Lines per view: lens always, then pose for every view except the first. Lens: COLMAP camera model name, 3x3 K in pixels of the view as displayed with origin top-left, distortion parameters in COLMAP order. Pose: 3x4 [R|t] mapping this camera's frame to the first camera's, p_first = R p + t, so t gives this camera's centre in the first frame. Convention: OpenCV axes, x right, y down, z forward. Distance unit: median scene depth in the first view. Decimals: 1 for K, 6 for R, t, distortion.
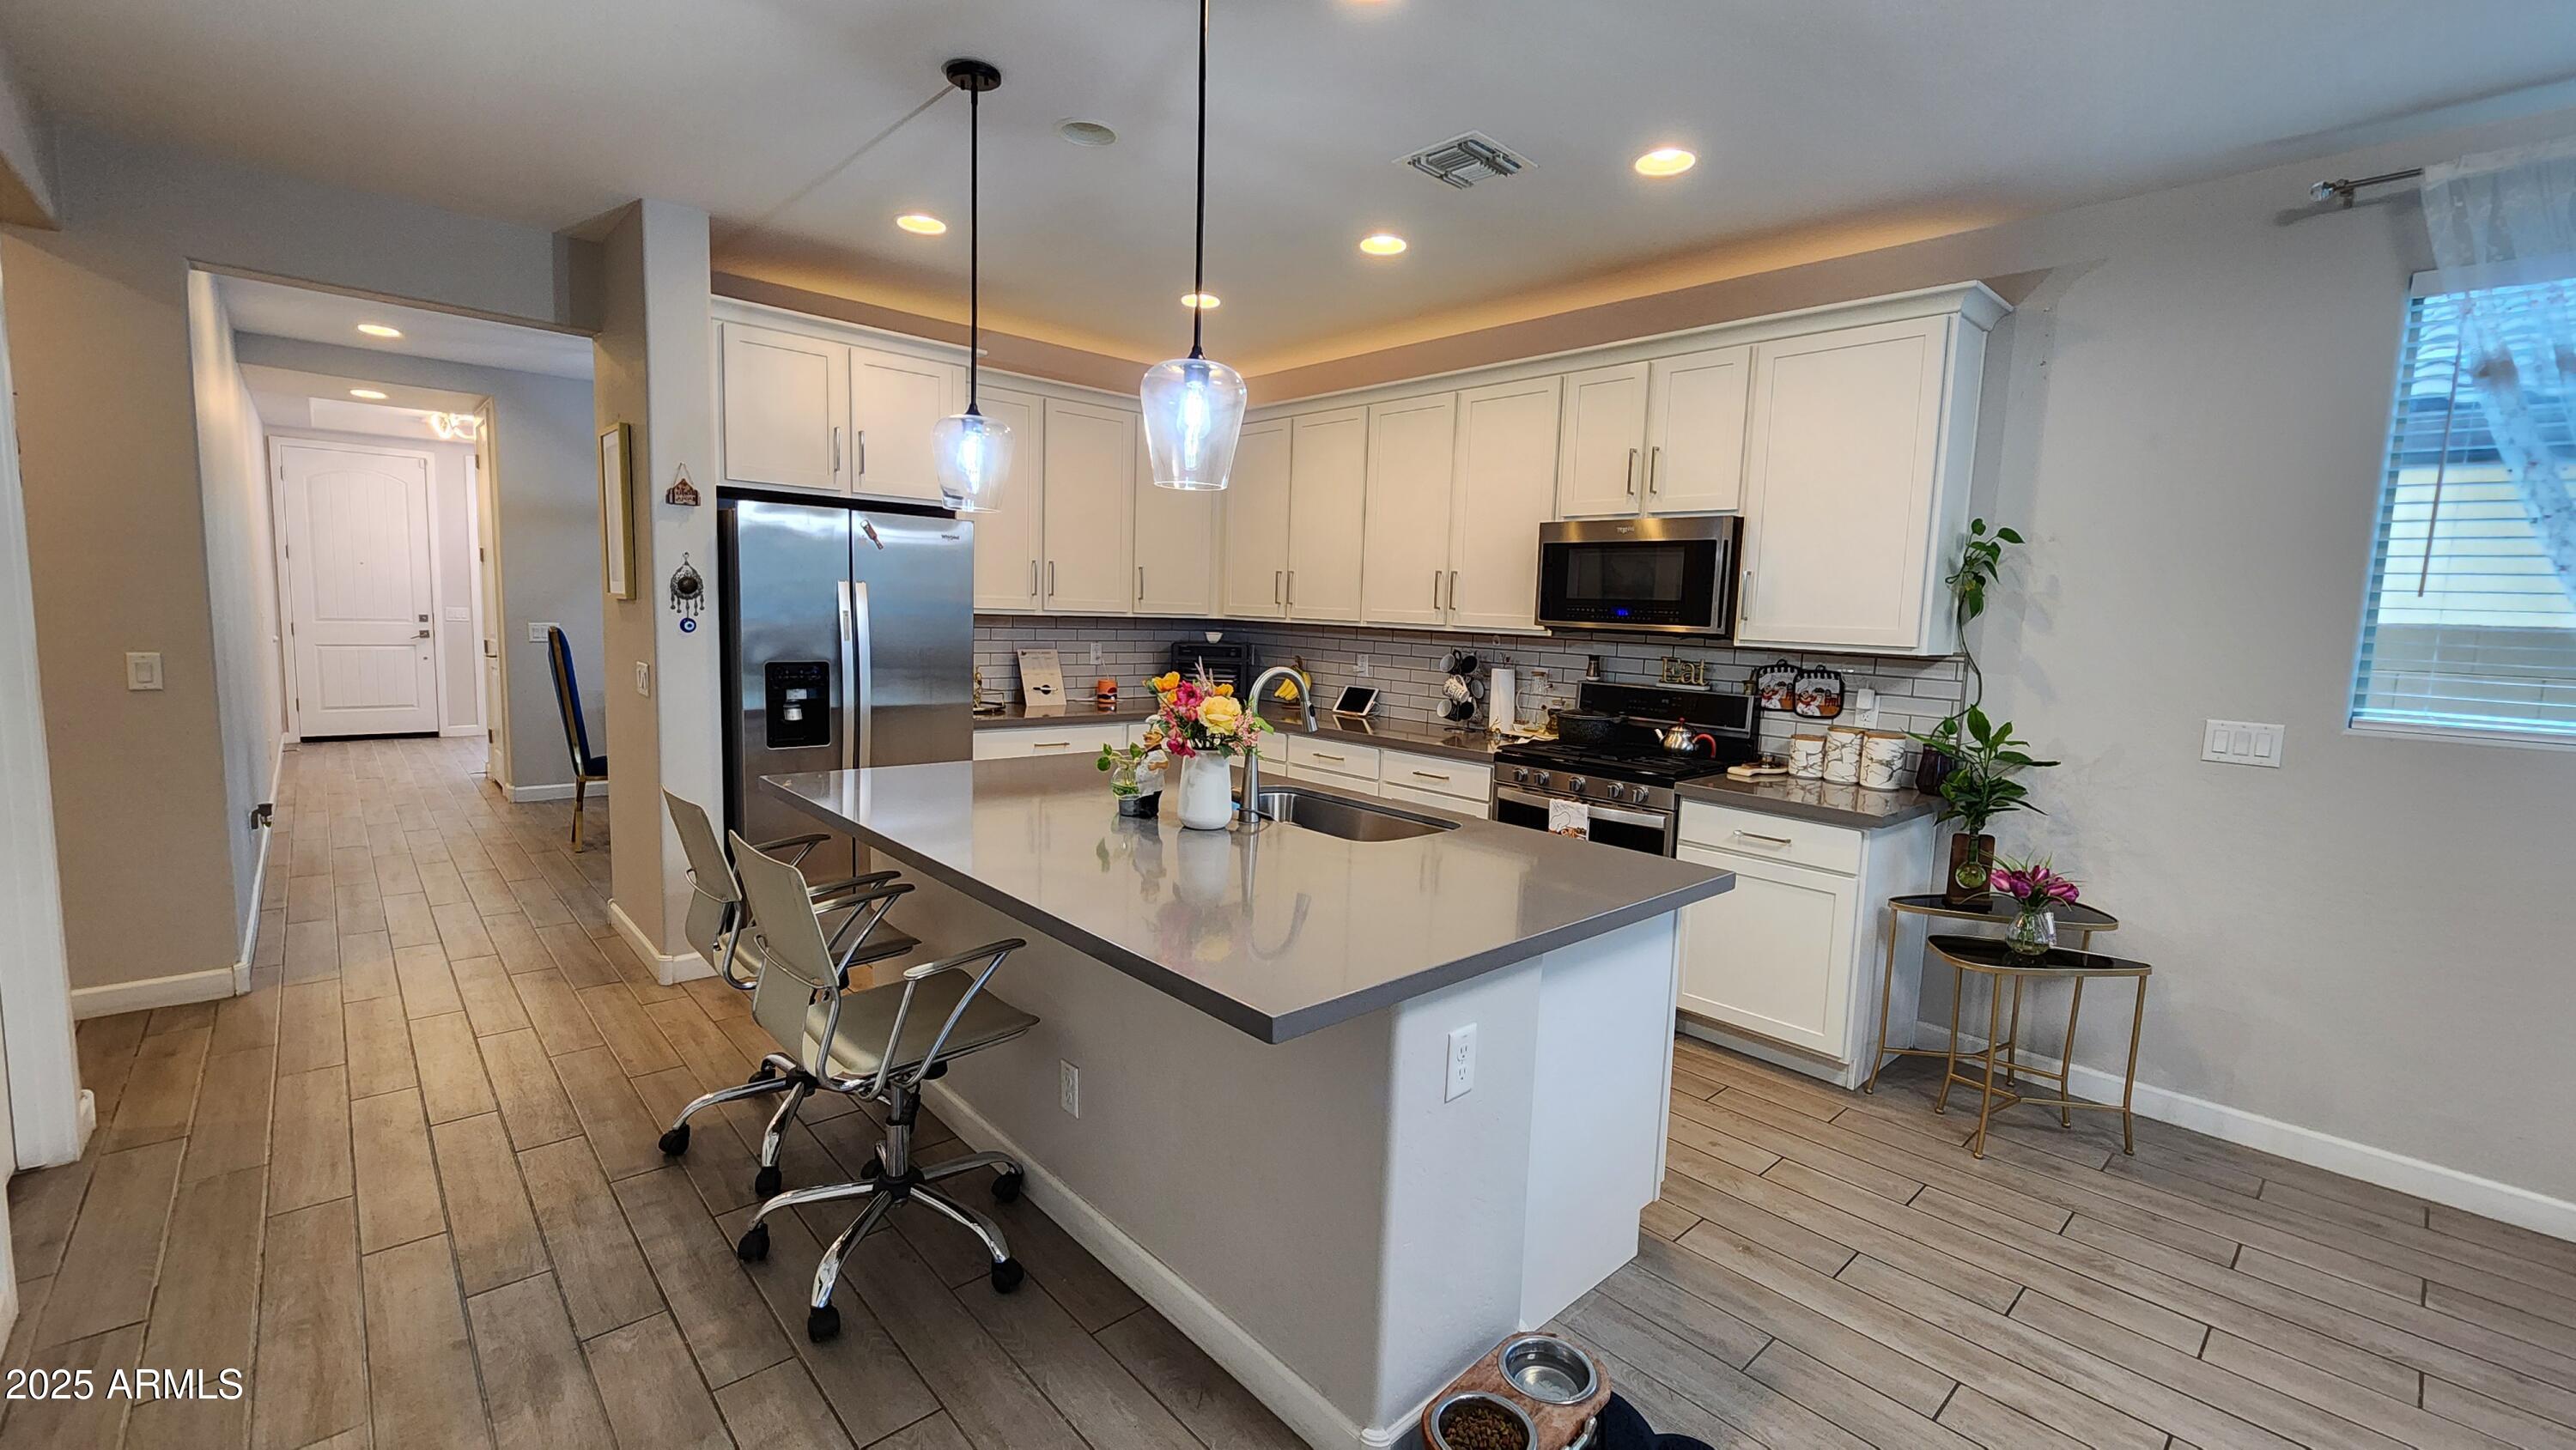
lens RADIAL K [[1052.8, 0, 1283.1], [0, 1052.8, 727.5], [0, 0, 1]] dist [-0.001413, -0.000094]
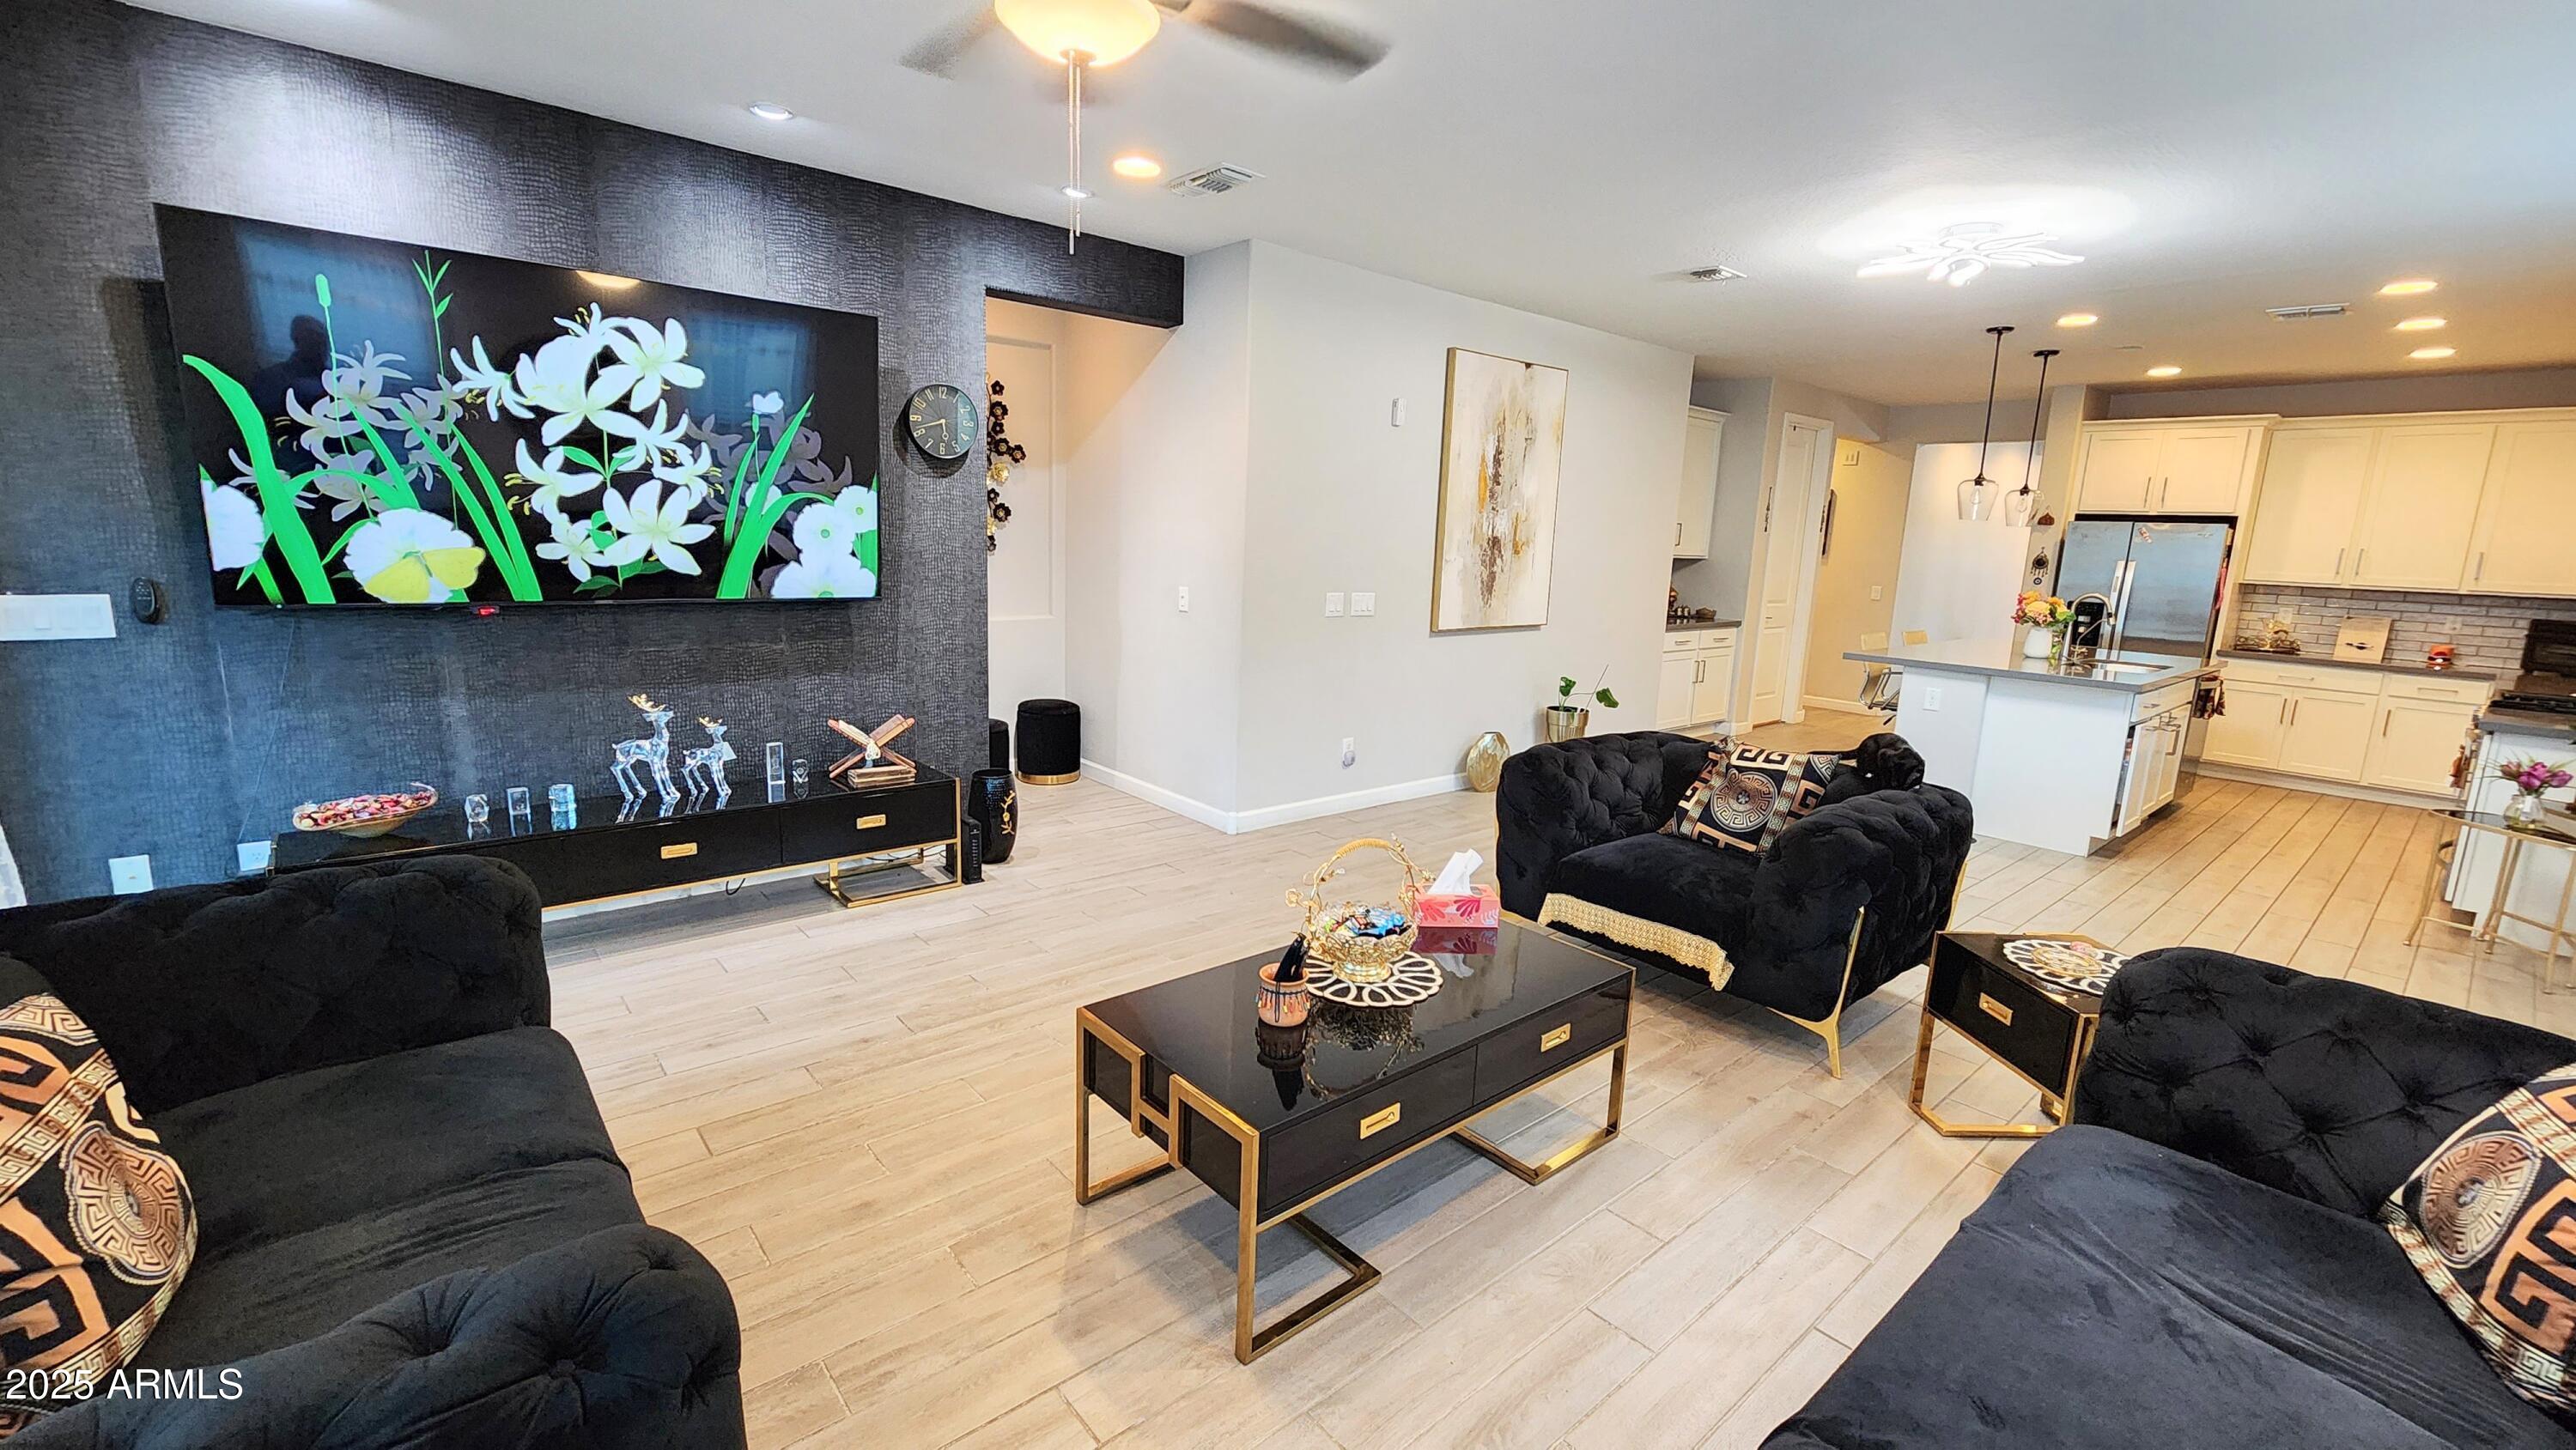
lens RADIAL K [[1060.8, 0, 1291.9], [0, 1060.8, 709.5], [0, 0, 1]] dist [0.000621, 0.000321]
pose [[-0.027649, 0.129380, -0.991210, 1.588953], [-0.156689, 0.978770, 0.132127, 0.105690], [0.987261, 0.158965, -0.006789, -0.418511]]
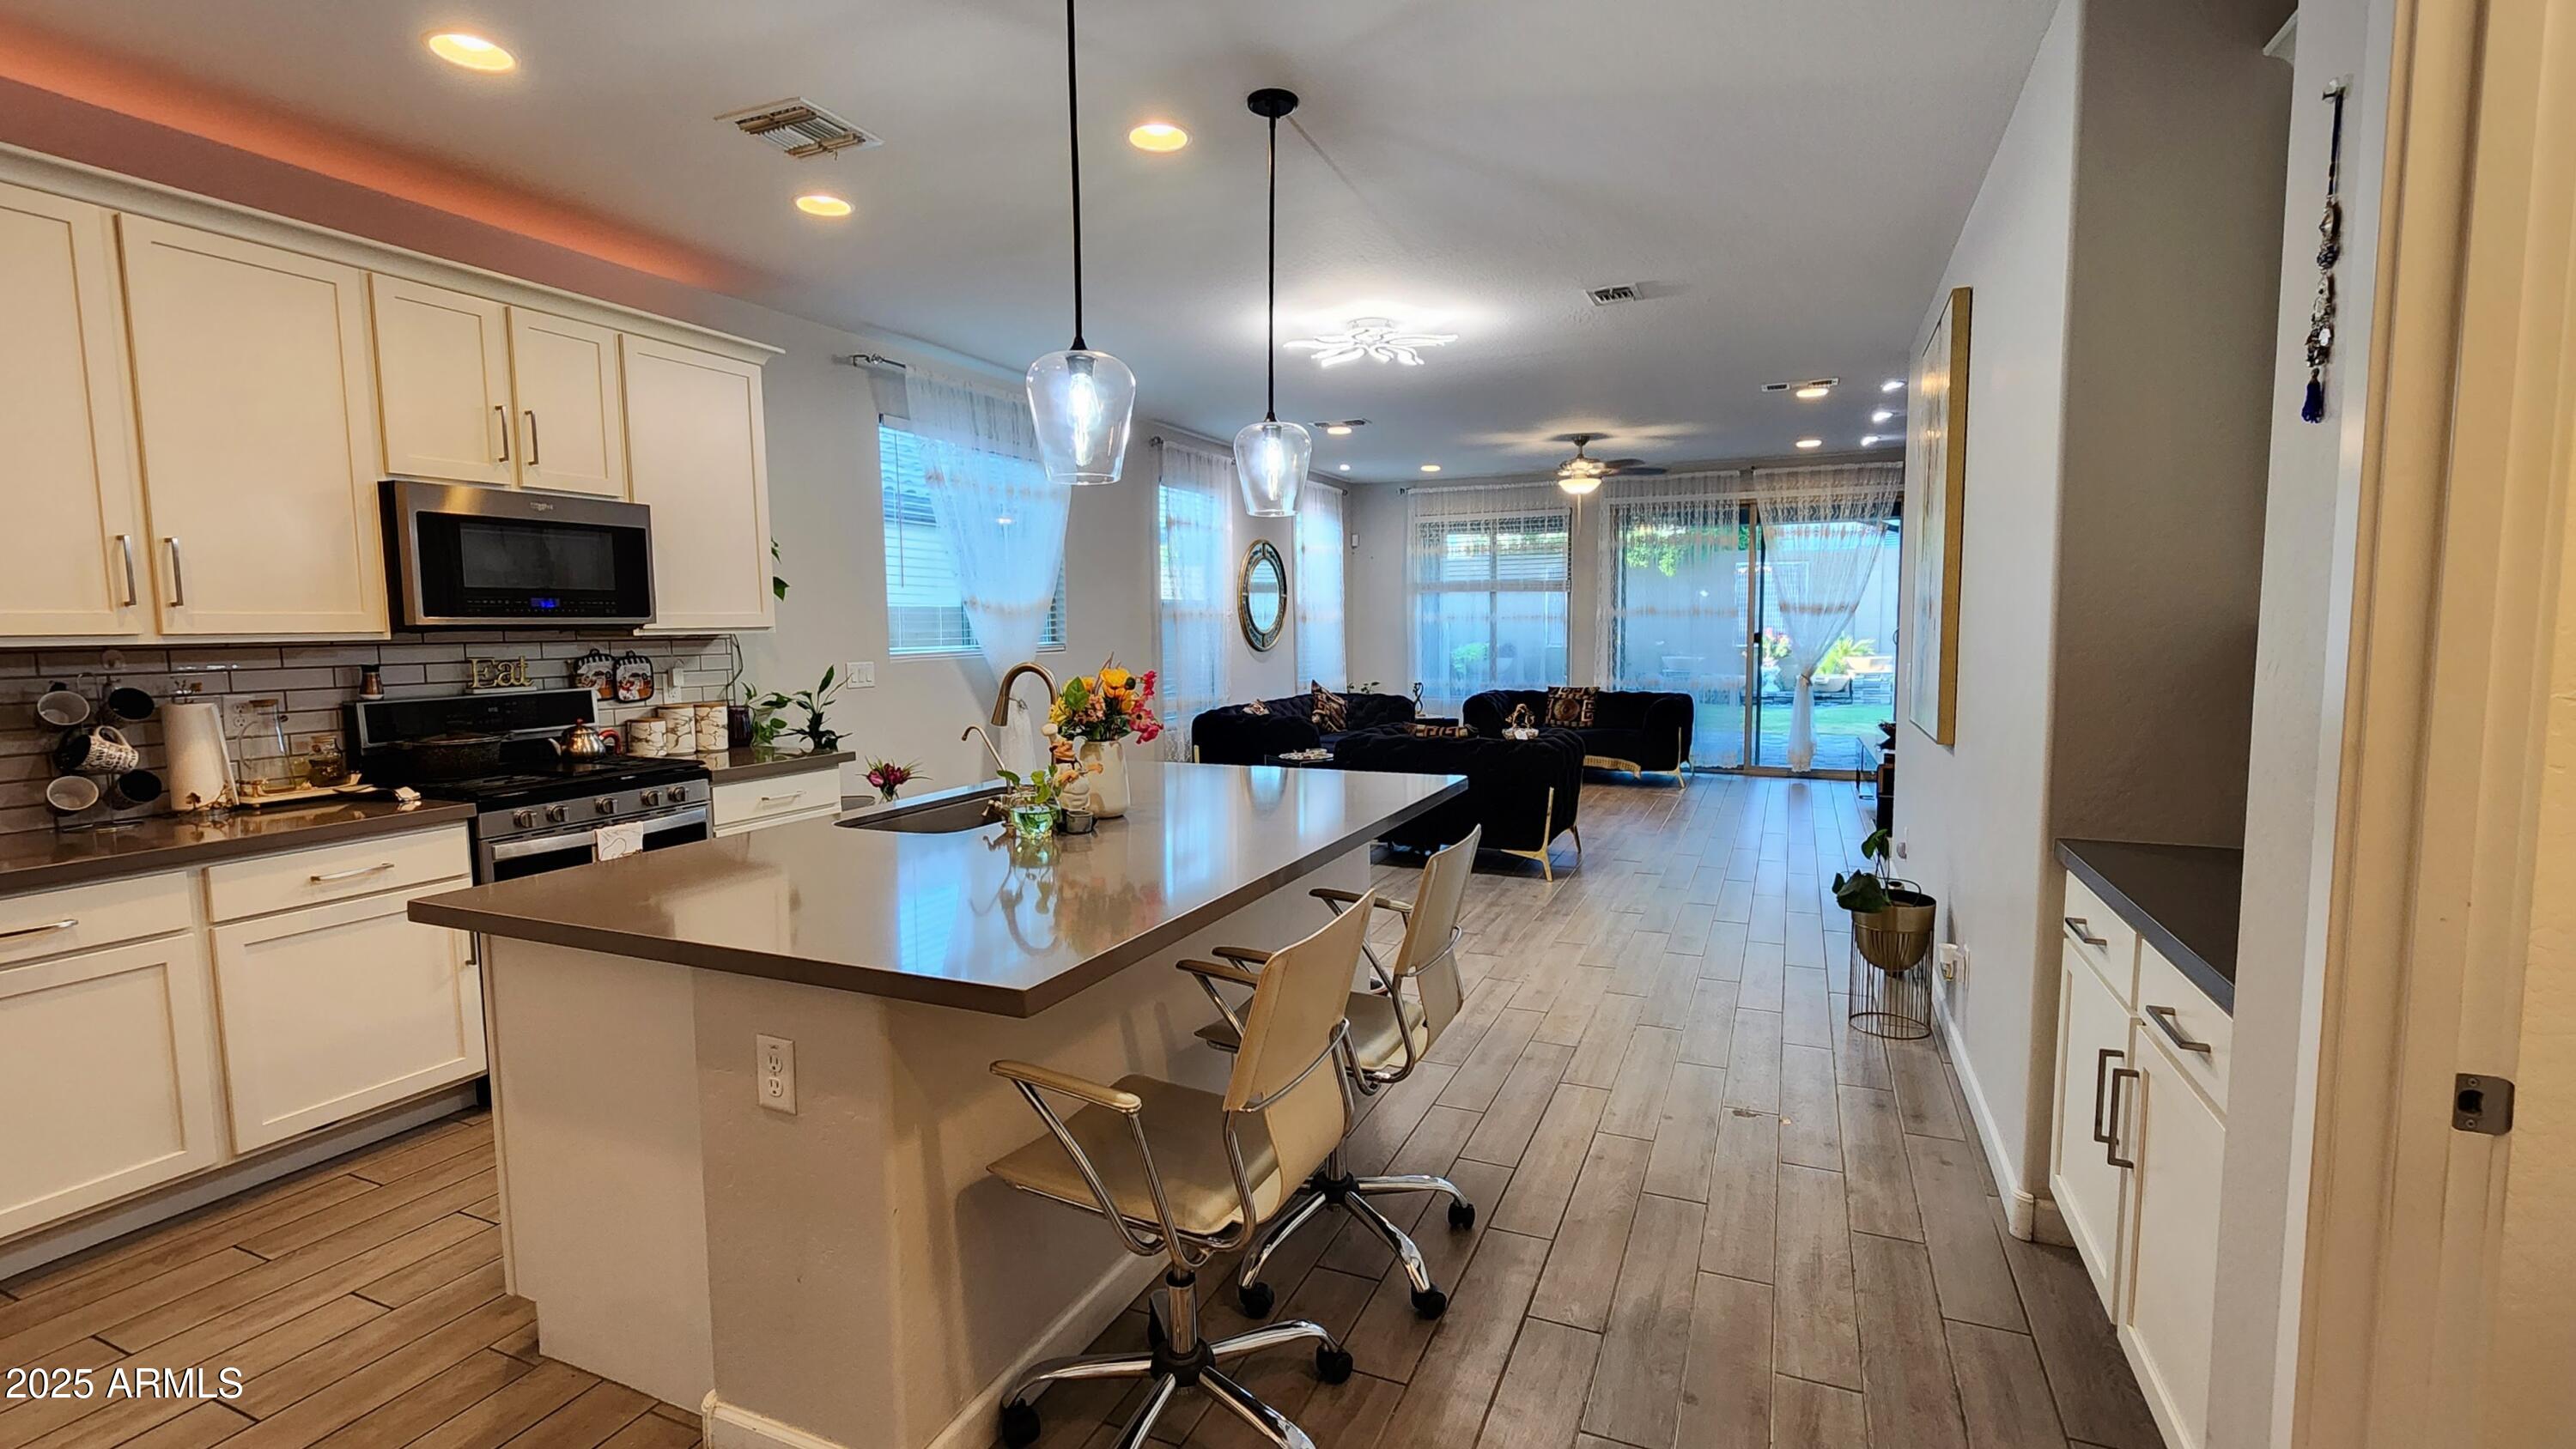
lens RADIAL K [[1146.4, 0, 1288.0], [0, 1146.4, 724.5], [0, 0, 1]] dist [0.001134, 0.000087]
pose [[-0.404762, -0.112620, 0.907460, -0.776844], [0.102533, 0.980539, 0.167424, -0.109163], [-0.908655, 0.160812, -0.385338, 0.841642]]
